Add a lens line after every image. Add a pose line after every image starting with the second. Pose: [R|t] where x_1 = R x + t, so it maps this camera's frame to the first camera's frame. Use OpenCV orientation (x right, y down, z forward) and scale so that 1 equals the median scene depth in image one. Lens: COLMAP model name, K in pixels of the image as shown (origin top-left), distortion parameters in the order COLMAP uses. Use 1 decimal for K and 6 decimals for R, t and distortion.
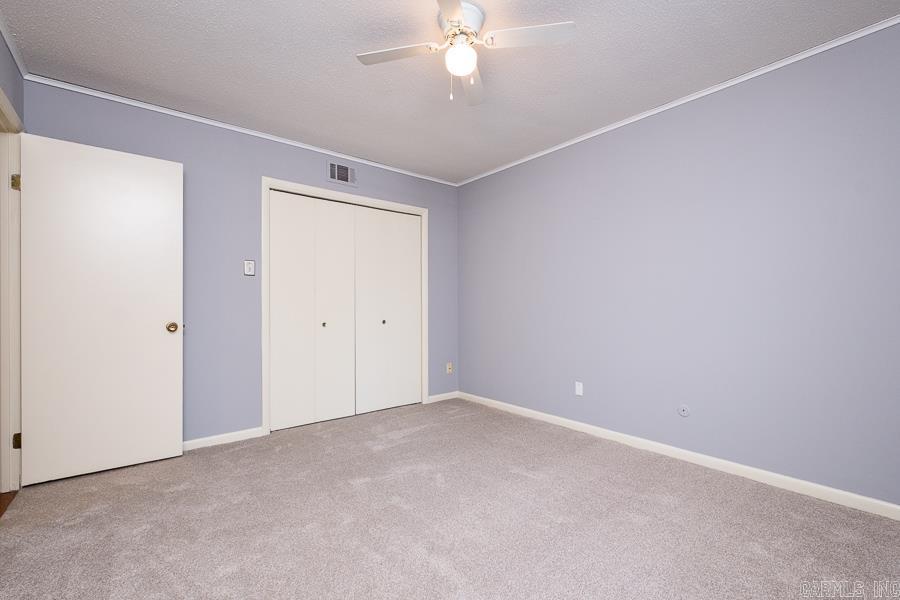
lens RADIAL K [[393.9, 0, 450.4], [0, 393.9, 310.5], [0, 0, 1]] dist [0.001014, 0.000013]
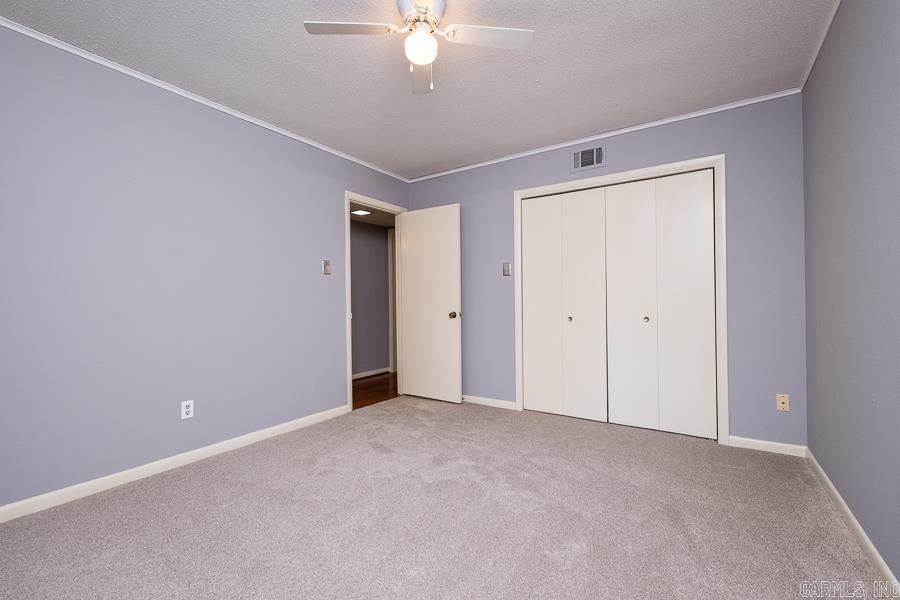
lens RADIAL K [[385.1, 0, 450.0], [0, 385.1, 300.0], [0, 0, 1]] dist [0.001608, -0.000259]
pose [[0.280480, -0.001618, -0.959859, 0.572672], [-0.001767, 0.999996, -0.002202, -0.009284], [0.959858, 0.002314, 0.280476, 0.481700]]
